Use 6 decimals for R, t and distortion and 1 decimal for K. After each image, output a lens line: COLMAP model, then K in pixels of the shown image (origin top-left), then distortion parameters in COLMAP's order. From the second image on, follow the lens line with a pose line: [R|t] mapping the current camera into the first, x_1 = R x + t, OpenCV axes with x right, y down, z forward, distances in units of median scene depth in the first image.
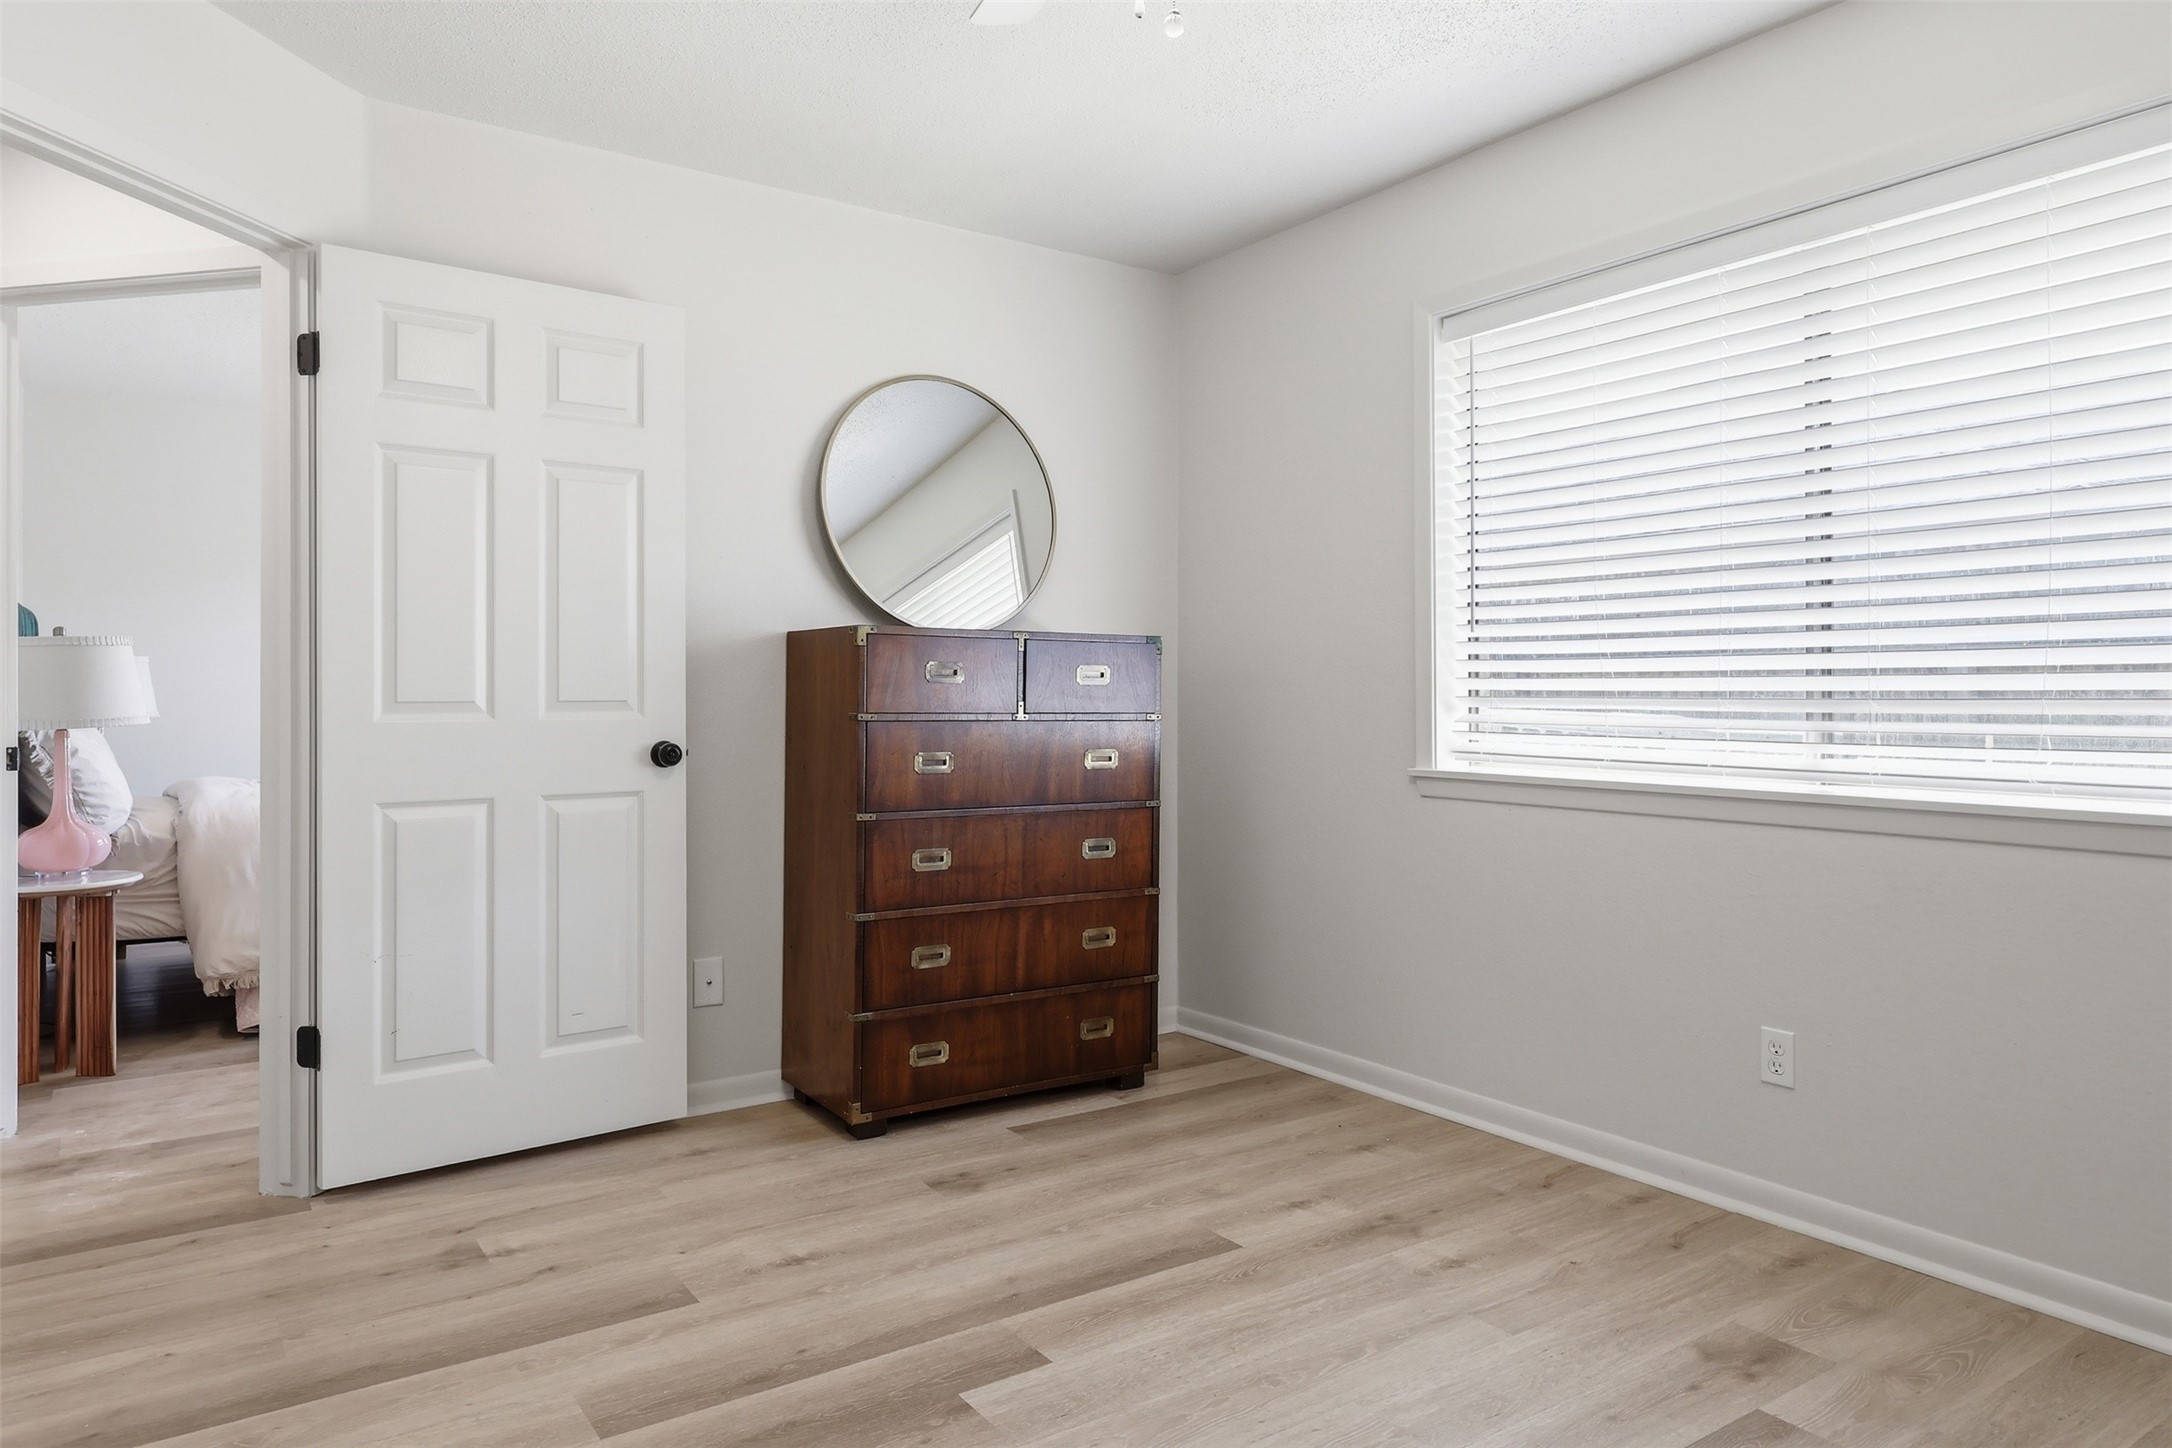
lens RADIAL K [[1296.7, 0, 1086.0], [0, 1296.7, 724.0], [0, 0, 1]] dist [0.001663, 0.000599]
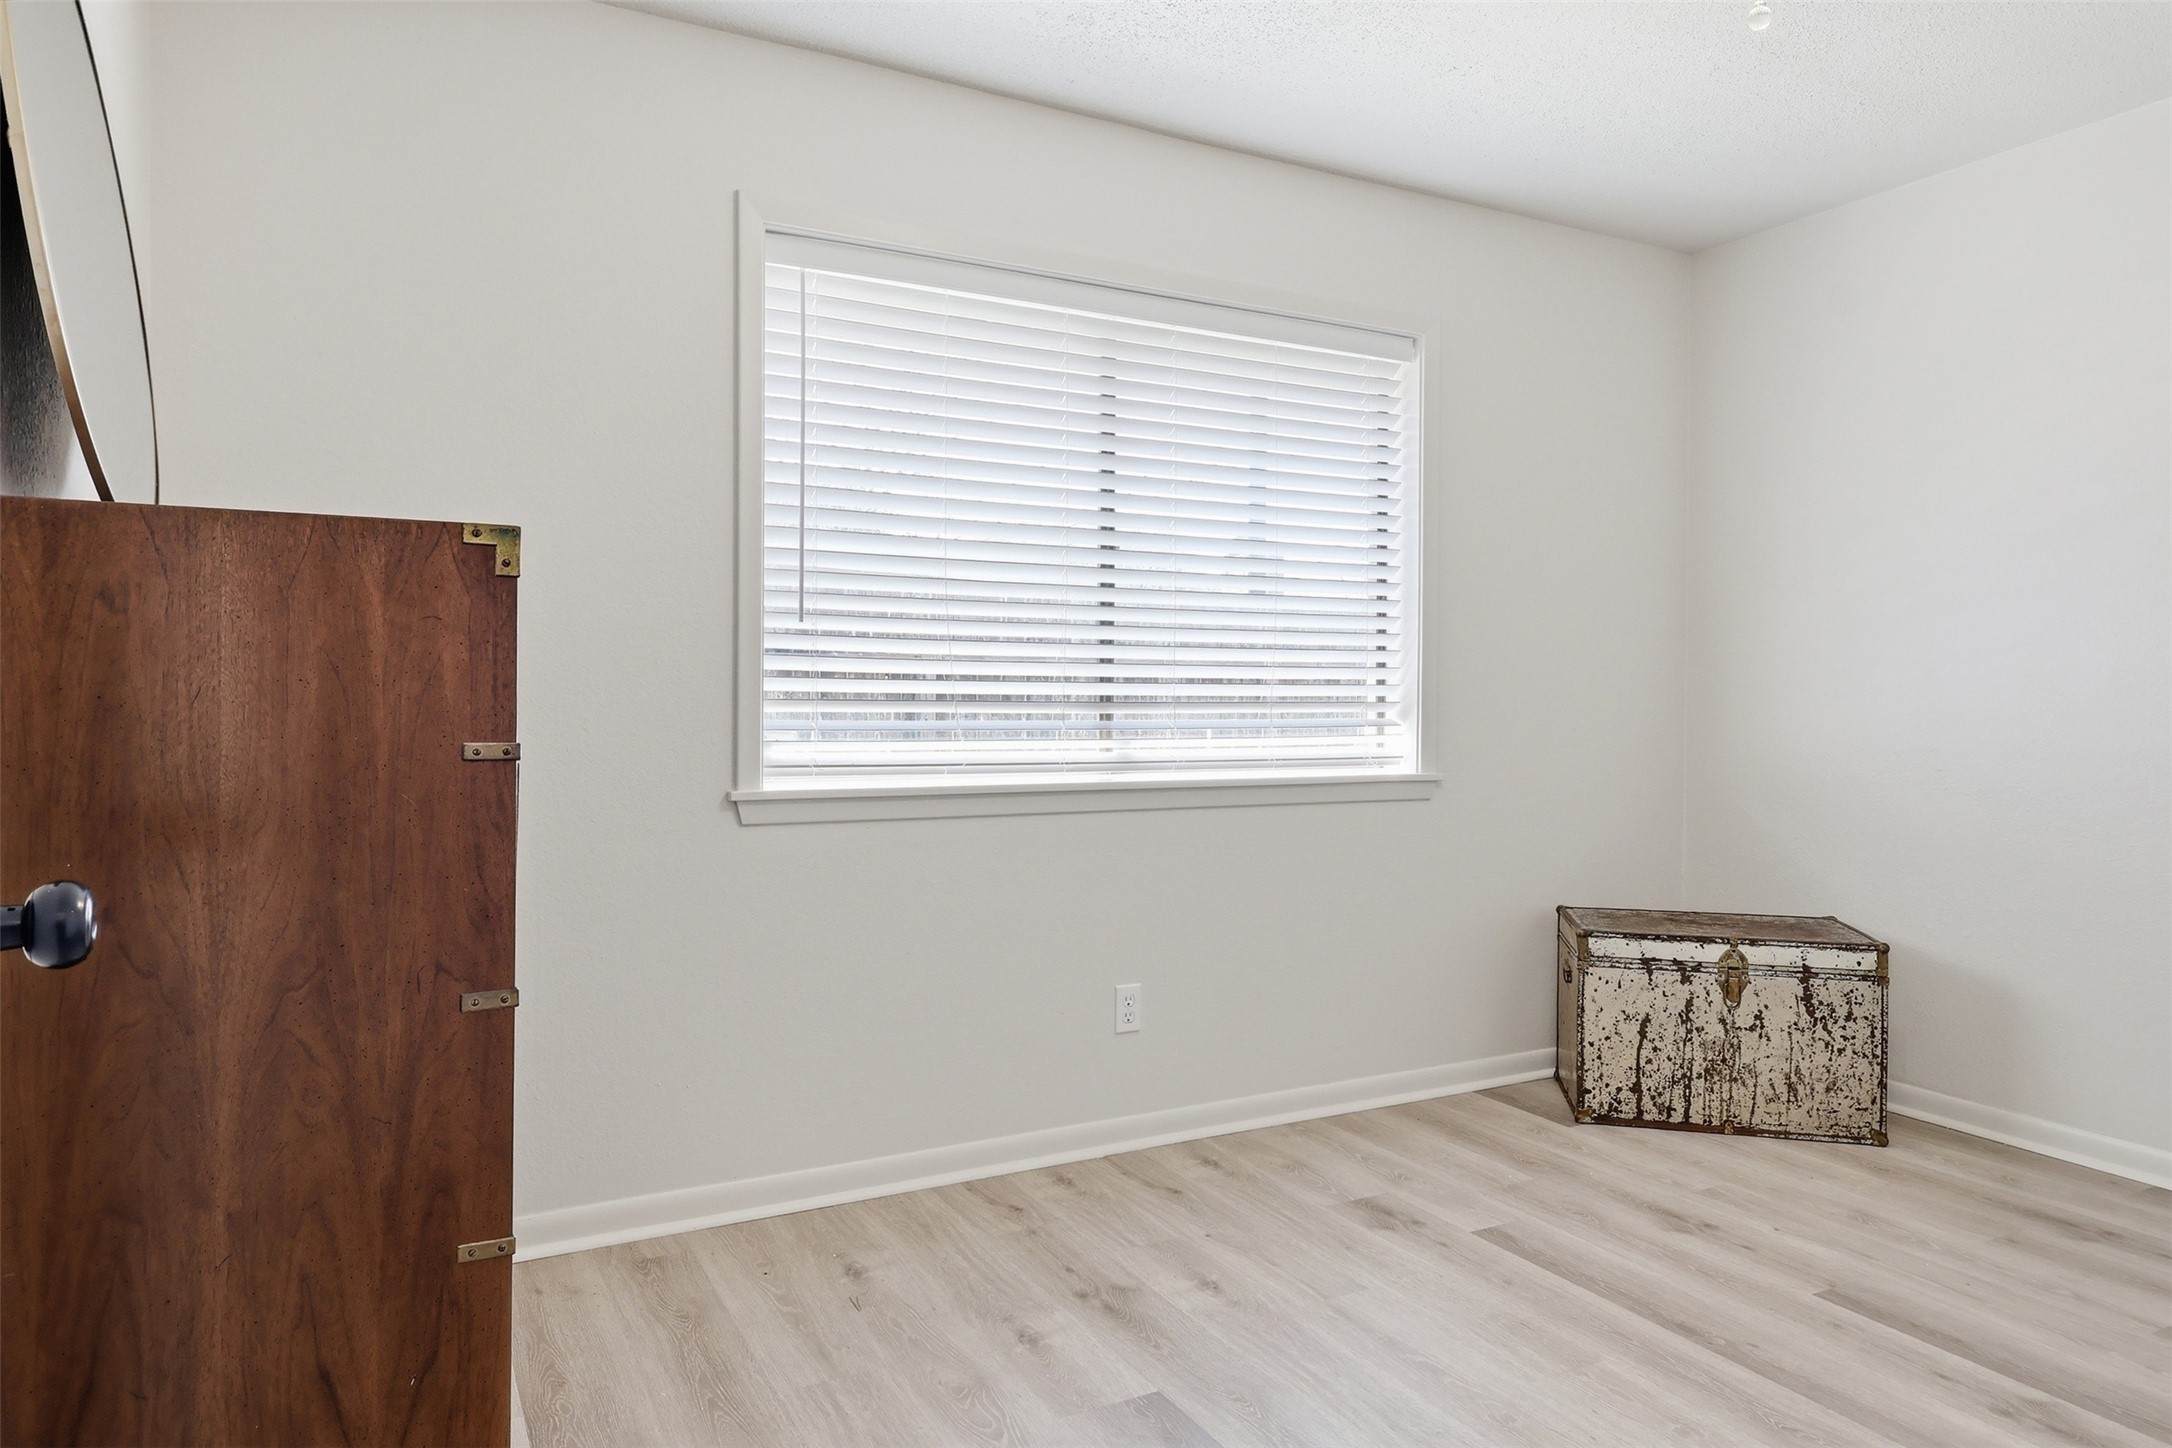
lens RADIAL K [[1296.7, 0, 1086.0], [0, 1296.7, 724.0], [0, 0, 1]] dist [0.001663, 0.000599]
pose [[0.155764, -0.024097, 0.987500, -0.620537], [0.017022, 0.999619, 0.021708, -0.025807], [-0.987648, 0.013427, 0.156115, 0.847446]]
